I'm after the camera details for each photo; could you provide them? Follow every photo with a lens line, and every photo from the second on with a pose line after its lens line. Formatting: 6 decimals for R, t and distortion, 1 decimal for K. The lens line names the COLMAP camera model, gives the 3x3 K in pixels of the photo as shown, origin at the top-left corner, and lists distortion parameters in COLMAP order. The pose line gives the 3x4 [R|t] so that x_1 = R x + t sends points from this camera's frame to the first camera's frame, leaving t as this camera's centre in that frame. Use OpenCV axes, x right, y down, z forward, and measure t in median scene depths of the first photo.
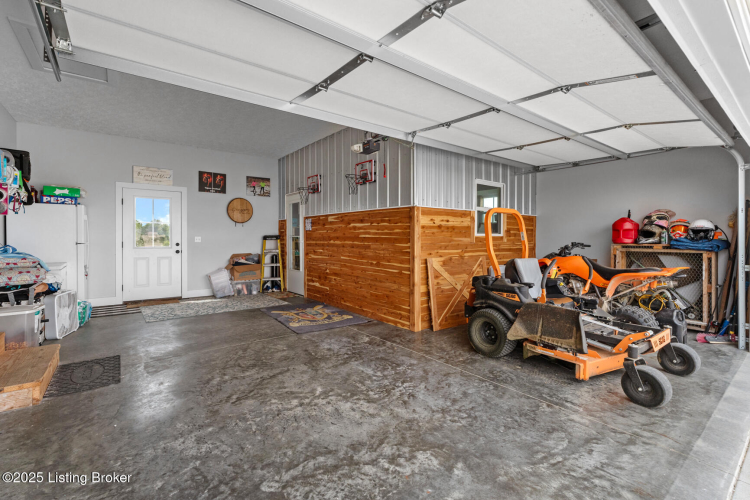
lens RADIAL K [[340.0, 0, 375.2], [0, 340.0, 238.4], [0, 0, 1]] dist [-0.002108, 0.000233]
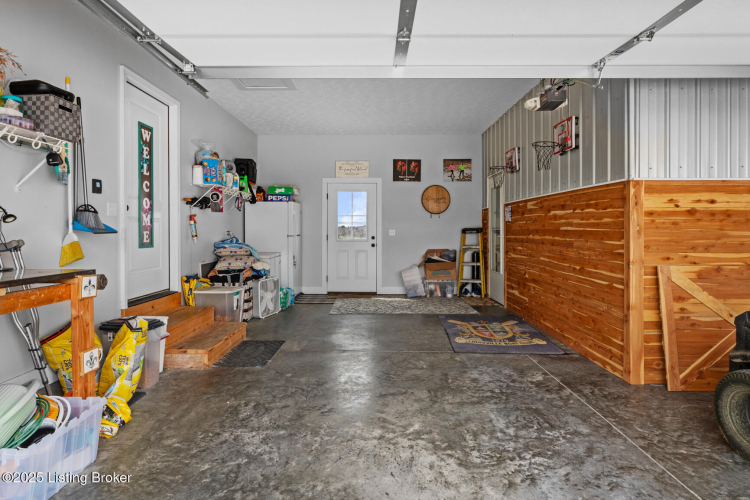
lens RADIAL K [[410.3, 0, 373.7], [0, 410.3, 229.3], [0, 0, 1]] dist [-0.001930, 0.001854]
pose [[0.783385, -0.001705, -0.621534, 0.211107], [-0.001872, 0.999985, -0.005103, -0.000733], [0.621534, 0.005162, 0.783371, 0.125913]]
